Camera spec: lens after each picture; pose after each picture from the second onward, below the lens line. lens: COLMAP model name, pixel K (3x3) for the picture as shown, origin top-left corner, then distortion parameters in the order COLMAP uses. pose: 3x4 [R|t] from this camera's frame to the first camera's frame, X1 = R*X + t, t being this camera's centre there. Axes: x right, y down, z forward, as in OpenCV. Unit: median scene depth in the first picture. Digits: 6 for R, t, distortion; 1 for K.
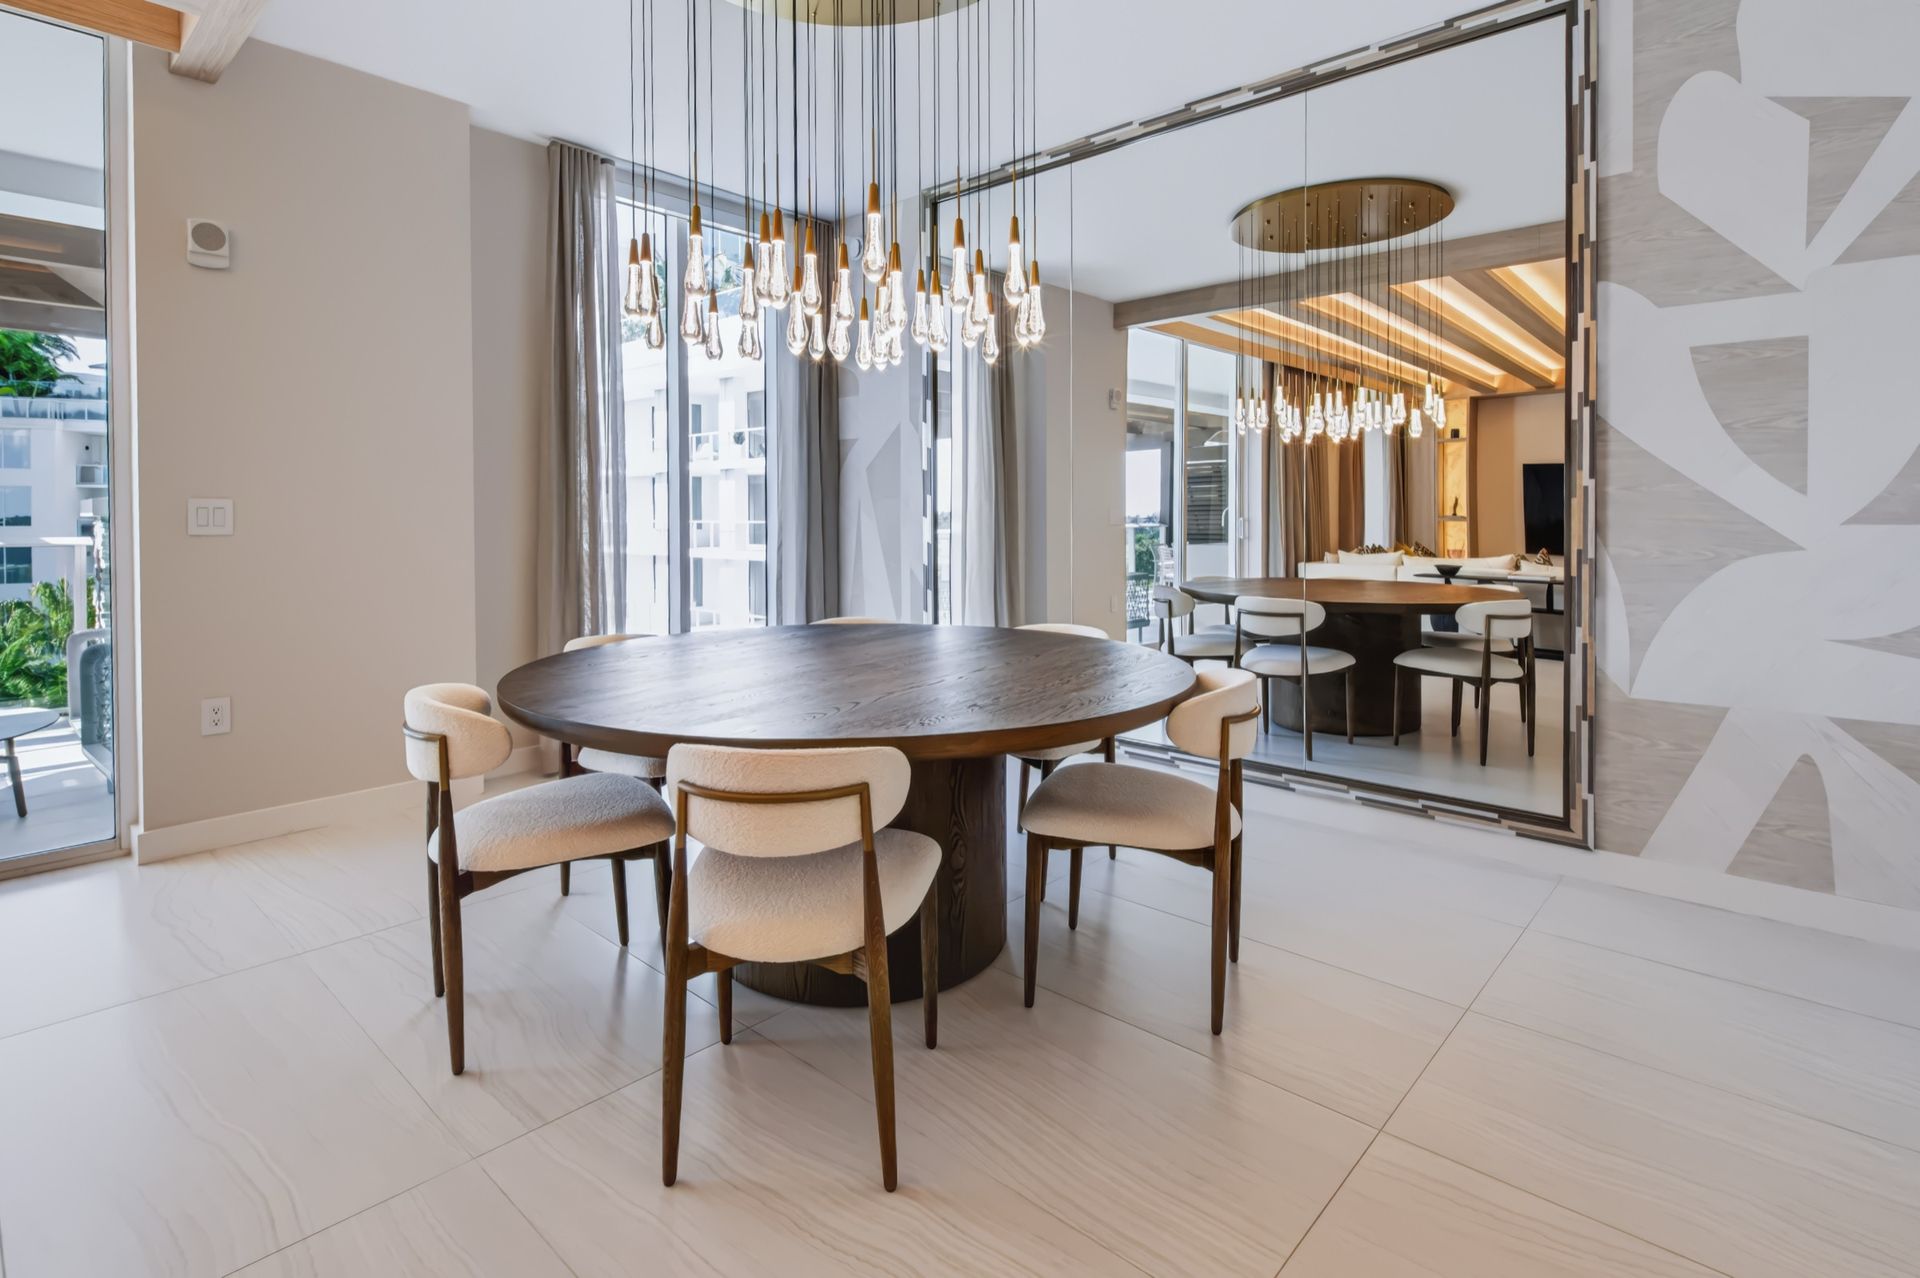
lens RADIAL K [[928.8, 0, 924.8], [0, 928.8, 515.4], [0, 0, 1]] dist [0.000548, -0.003290]
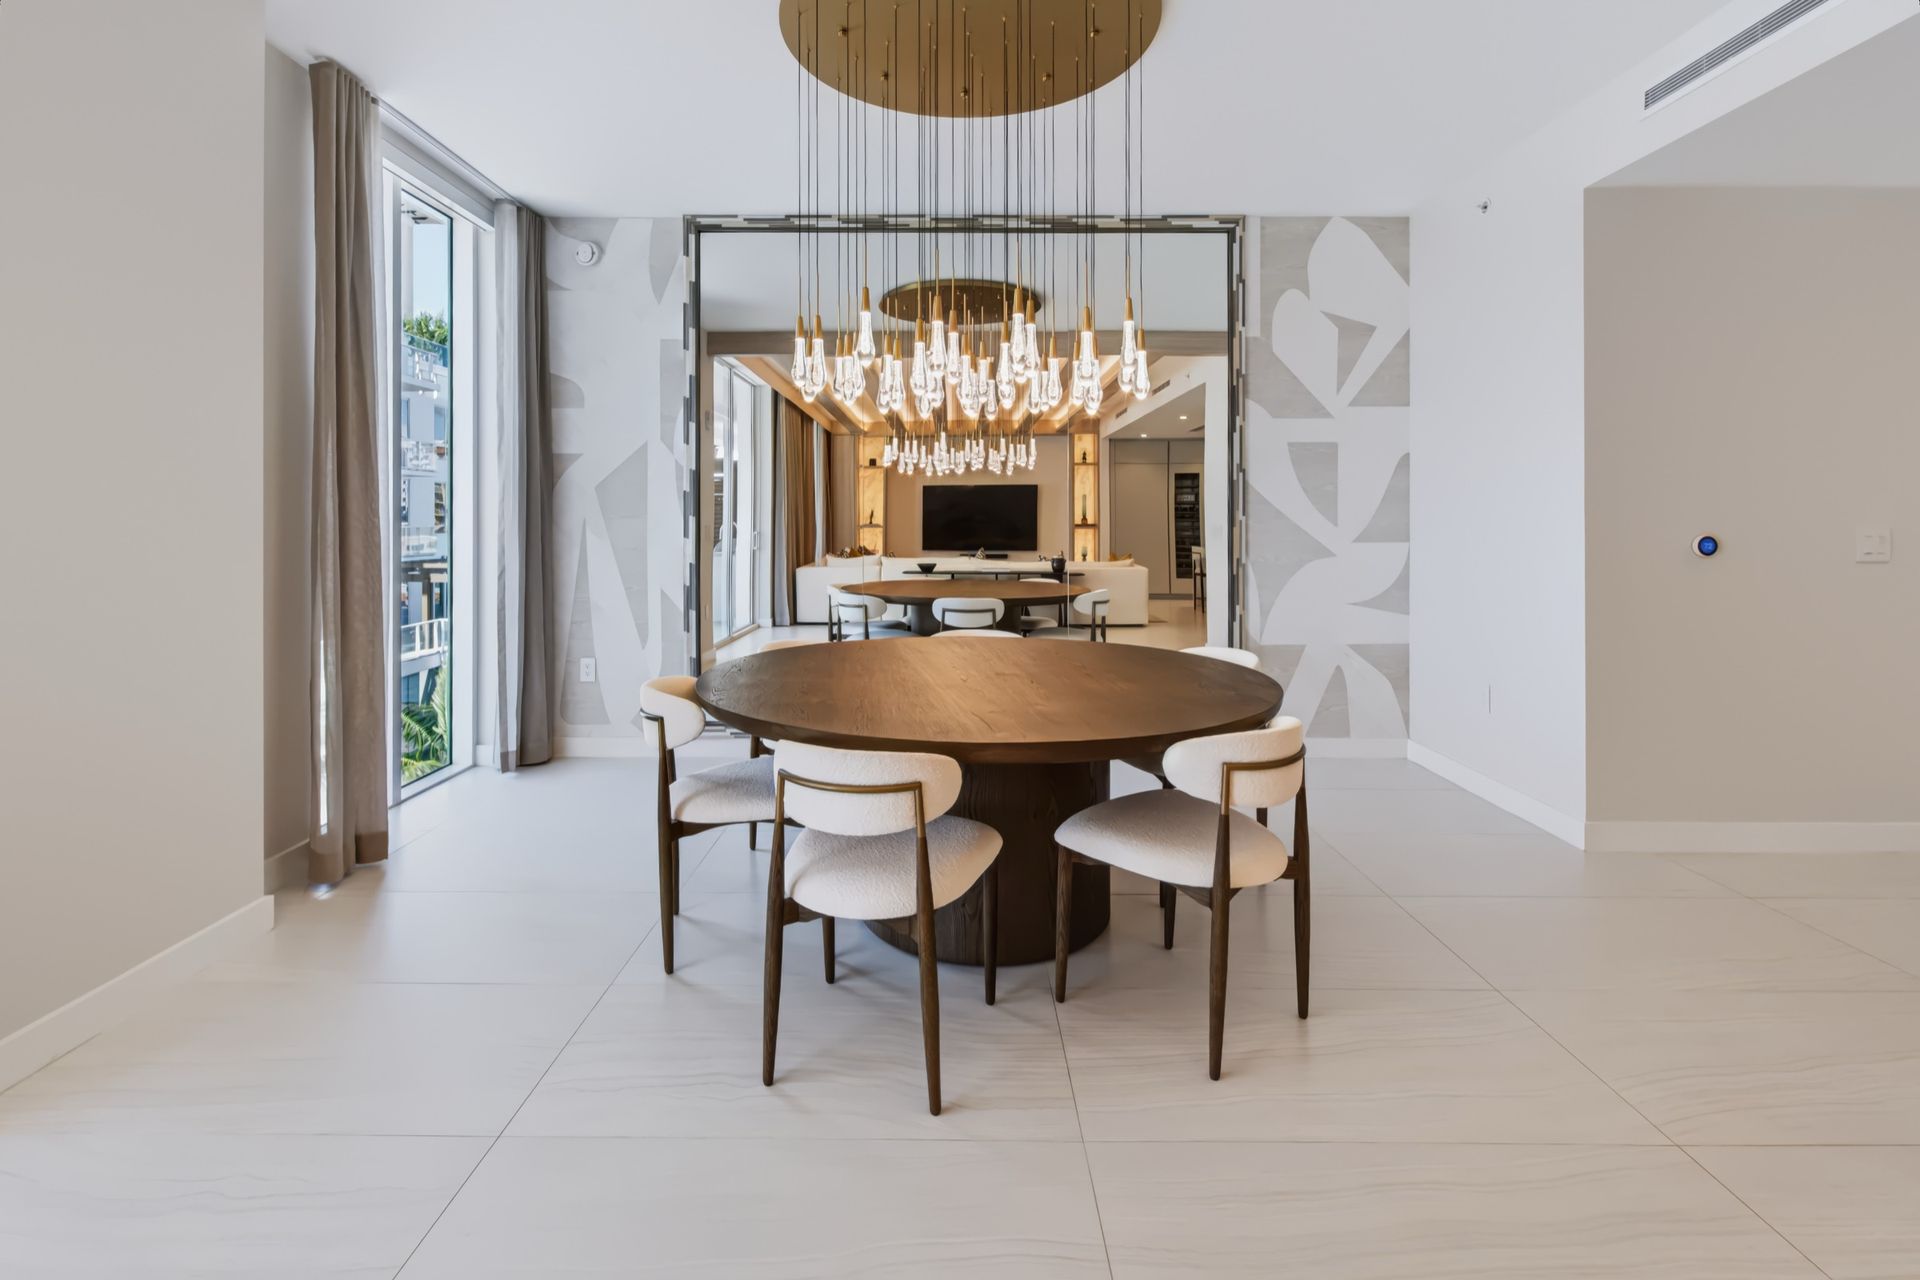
lens RADIAL K [[889.9, 0, 913.5], [0, 889.9, 520.5], [0, 0, 1]] dist [0.001448, -0.004457]
pose [[0.752565, -0.002772, 0.658512, -0.690651], [0.000961, 0.999995, 0.003111, -0.033350], [-0.658517, -0.001709, 0.752564, 0.165316]]
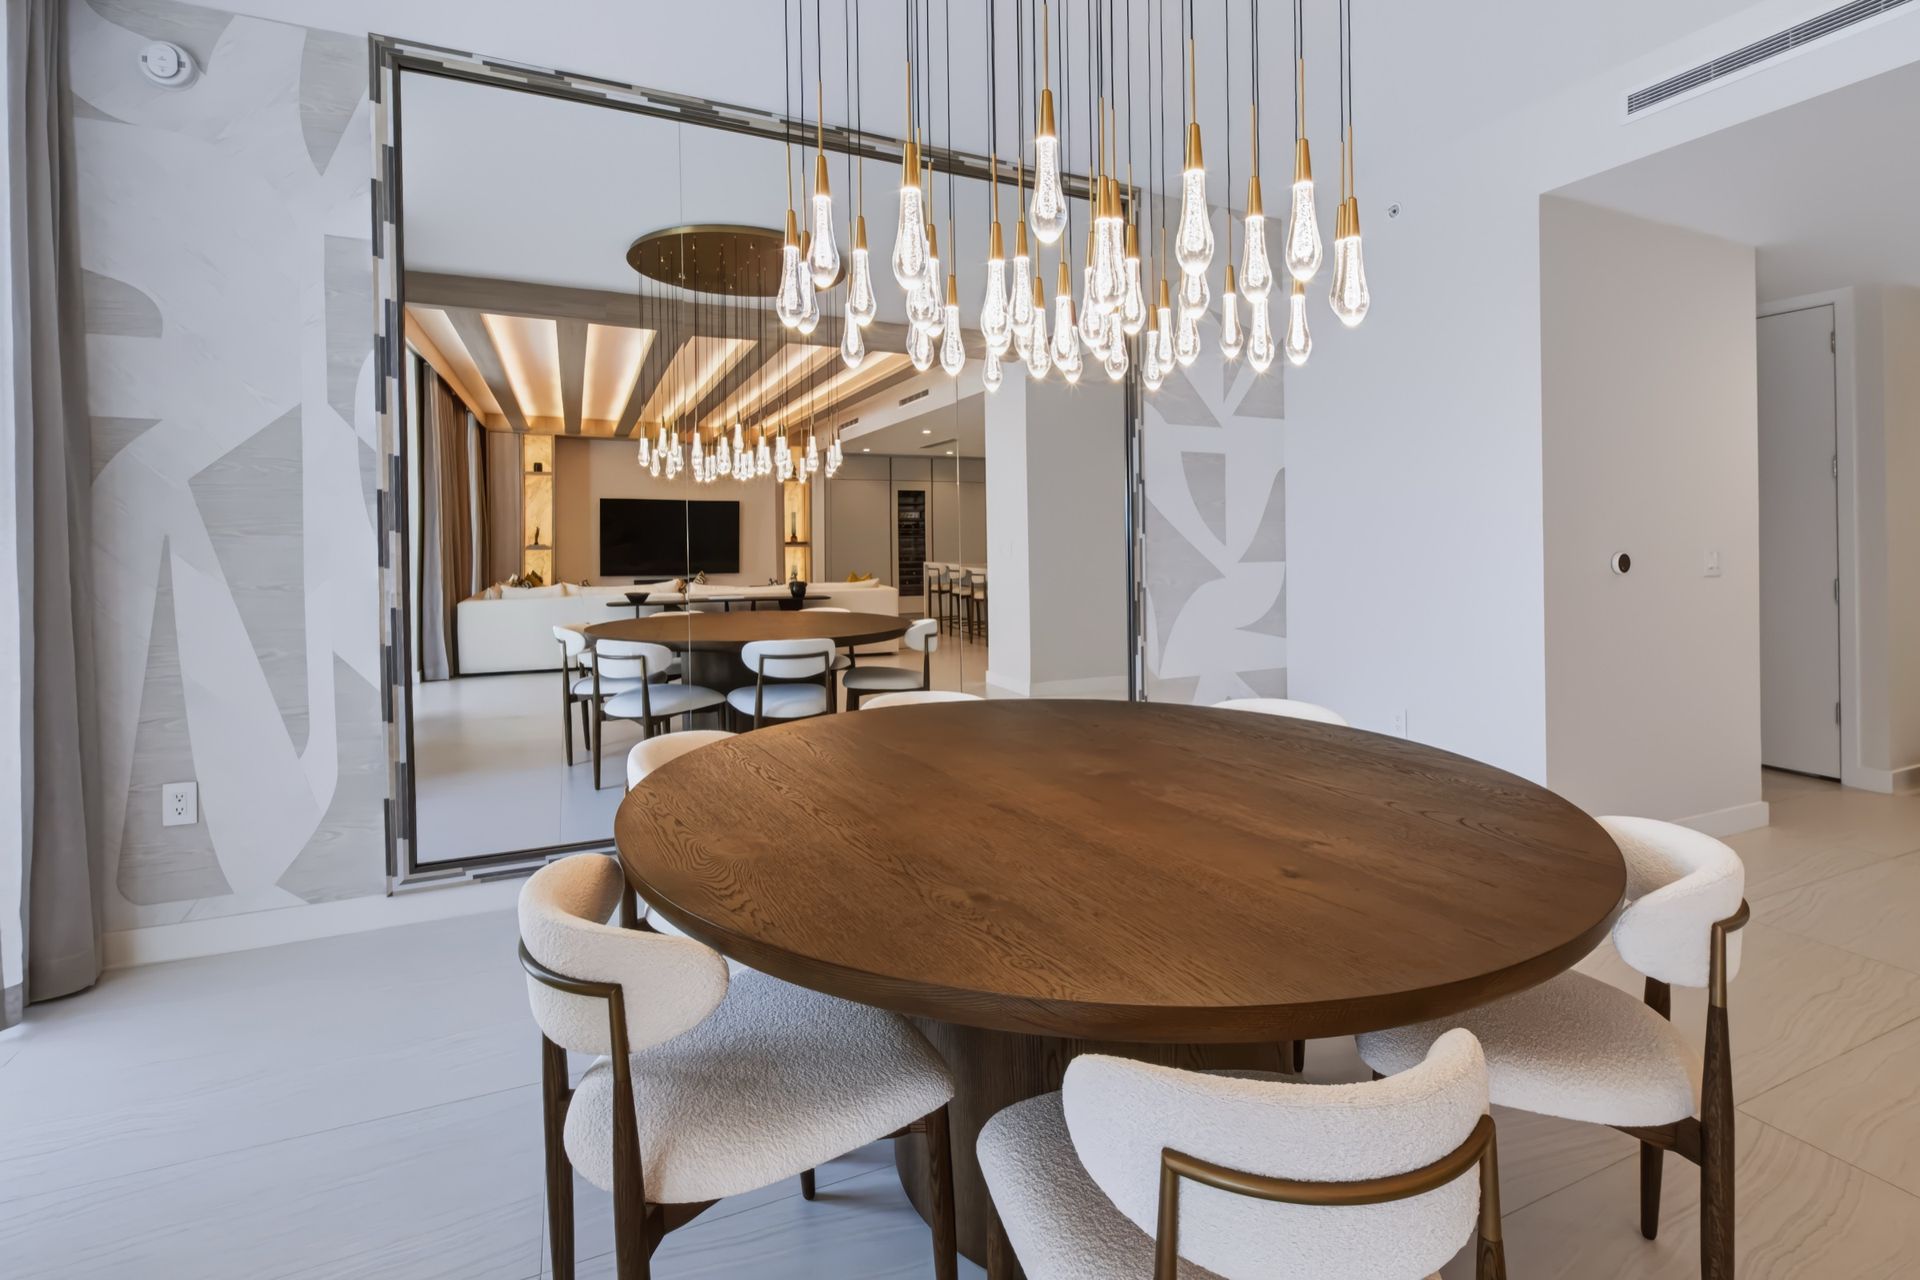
lens RADIAL K [[889.9, 0, 959.2], [0, 889.9, 552.7], [0, 0, 1]] dist [0.001448, -0.004457]
pose [[0.388618, -0.015492, 0.921269, -0.603625], [-0.000884, 0.999852, 0.017186, -0.029992], [-0.921399, -0.007493, 0.388546, 0.639759]]
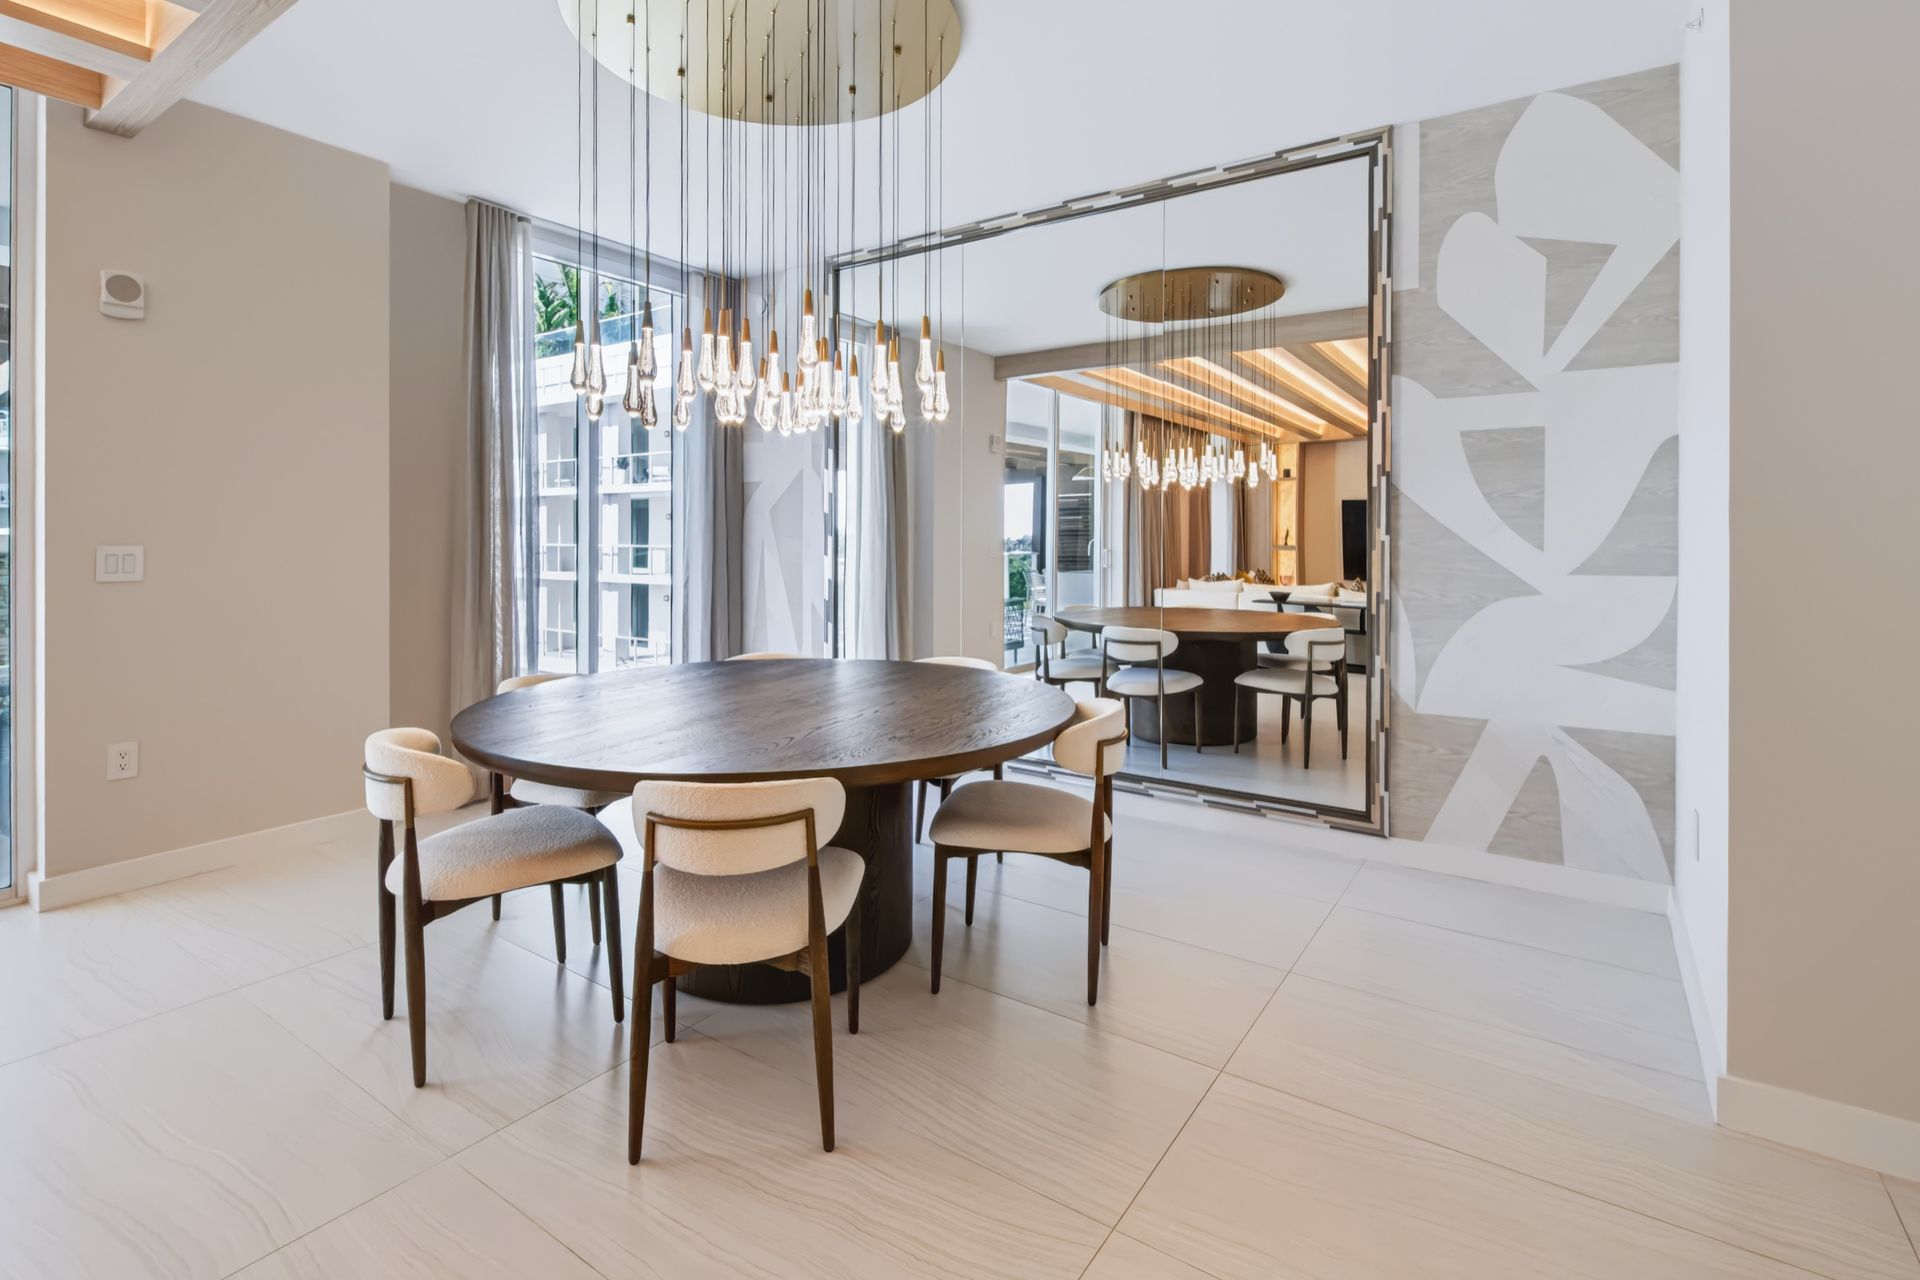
lens RADIAL K [[889.9, 0, 921.5], [0, 889.9, 545.0], [0, 0, 1]] dist [0.001448, -0.004457]
pose [[0.991868, -0.000265, 0.127274, -0.036824], [-0.000659, 0.999974, 0.007223, -0.031472], [-0.127273, -0.007248, 0.991841, -0.078591]]
